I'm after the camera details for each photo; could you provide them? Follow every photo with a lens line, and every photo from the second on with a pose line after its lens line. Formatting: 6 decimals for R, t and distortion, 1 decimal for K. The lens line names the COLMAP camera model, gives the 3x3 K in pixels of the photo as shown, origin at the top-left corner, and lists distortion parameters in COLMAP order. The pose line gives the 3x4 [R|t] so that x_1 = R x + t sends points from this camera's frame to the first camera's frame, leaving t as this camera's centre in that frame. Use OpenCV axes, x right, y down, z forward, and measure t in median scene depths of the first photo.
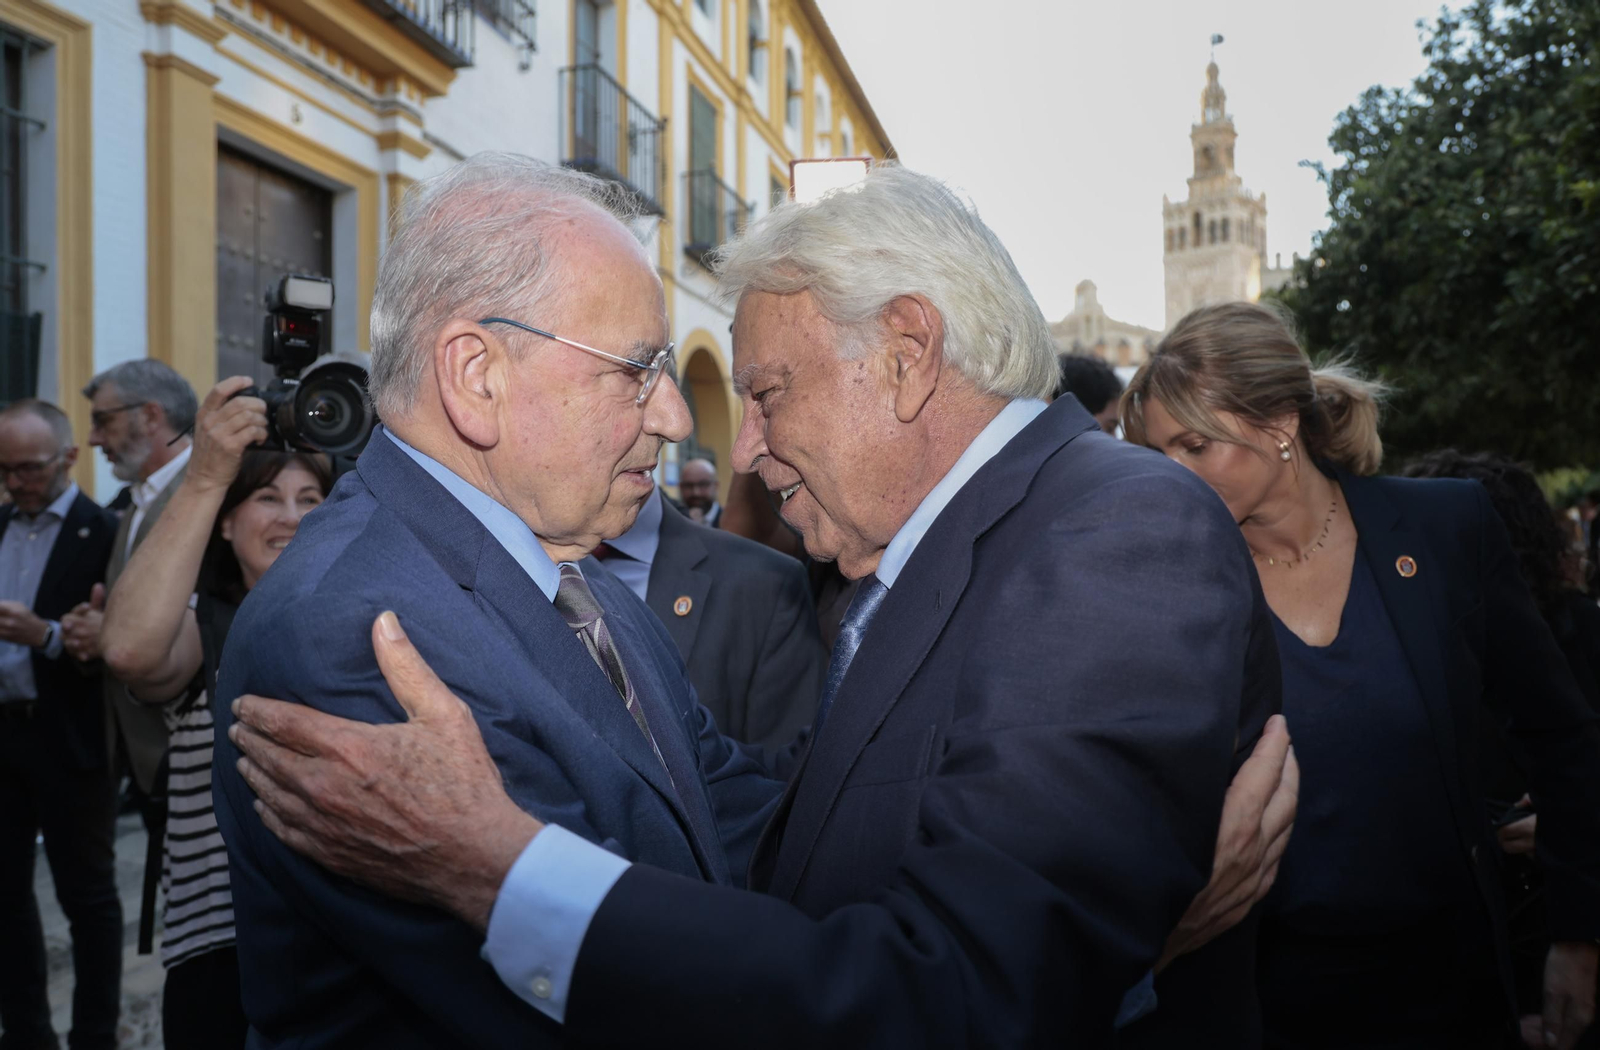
lens RADIAL K [[1167.8, 0, 772.2], [0, 1167.8, 544.5], [0, 0, 1]] dist [-0.099309, 0.067356]
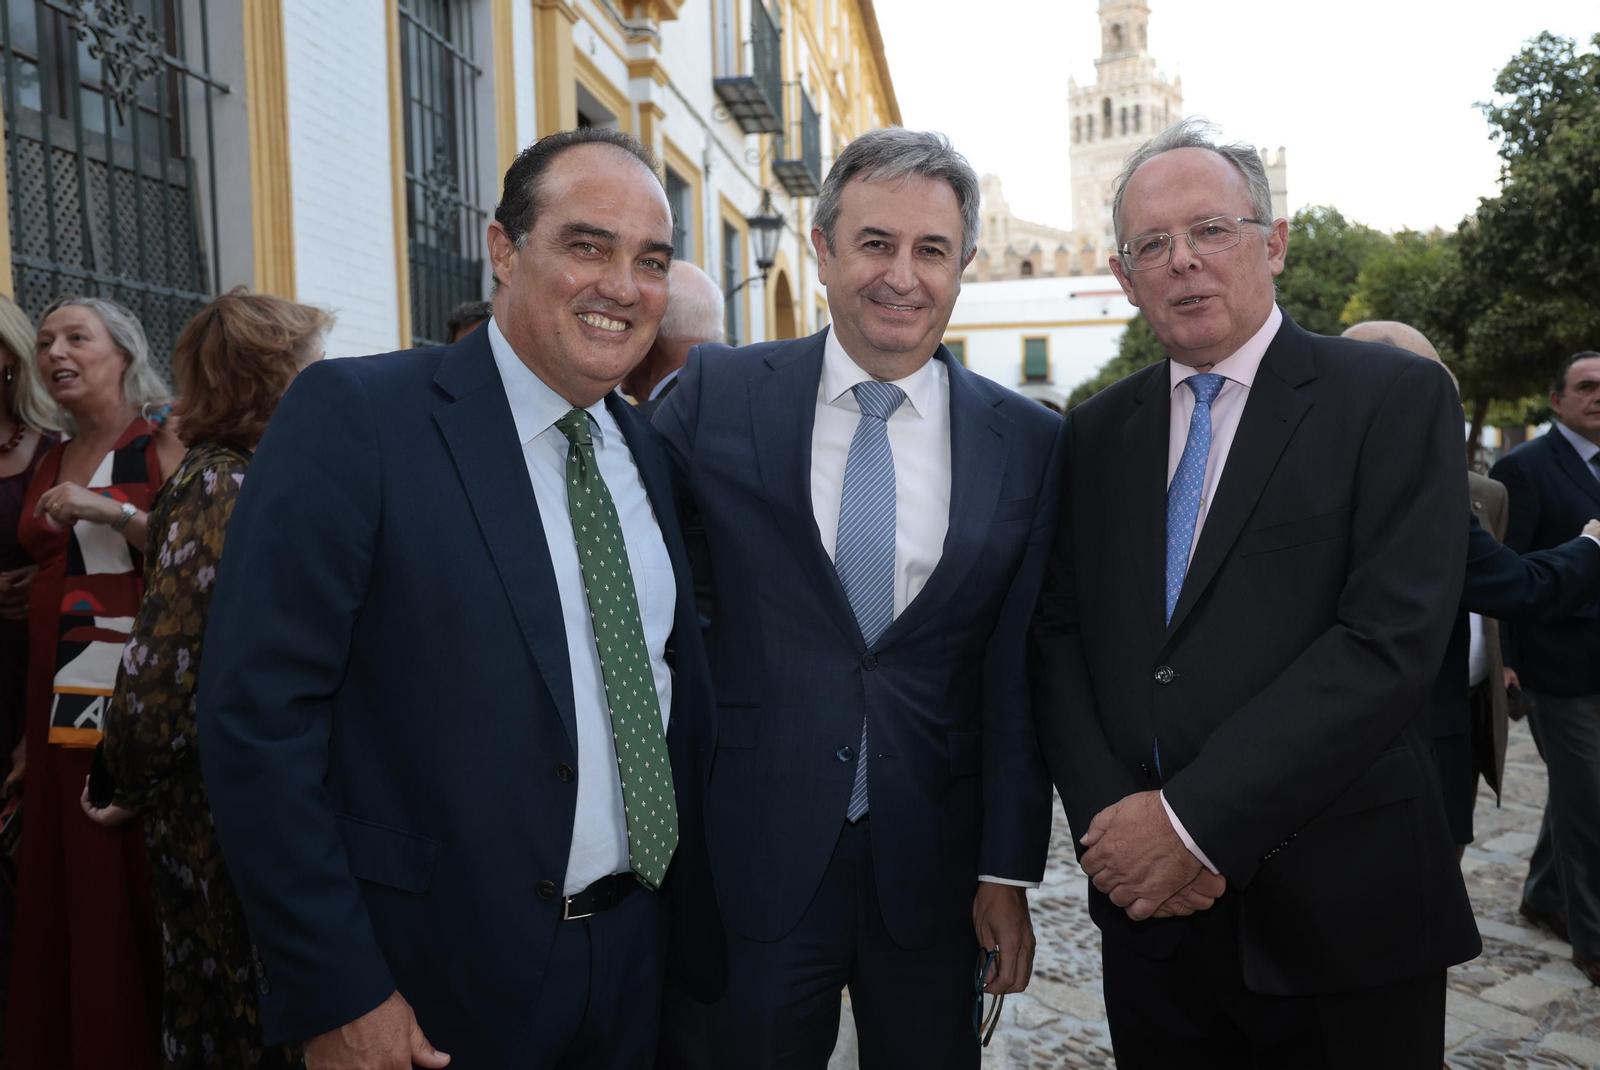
lens RADIAL K [[1332.6, 0, 800.0], [0, 1332.6, 535.0], [0, 0, 1]] dist [-0.069004, -0.004155]
pose [[0.991716, -0.028163, 0.125321, -0.347456], [0.022885, 0.998798, 0.043356, -0.003421], [-0.126391, -0.040129, 0.991168, -0.138845]]
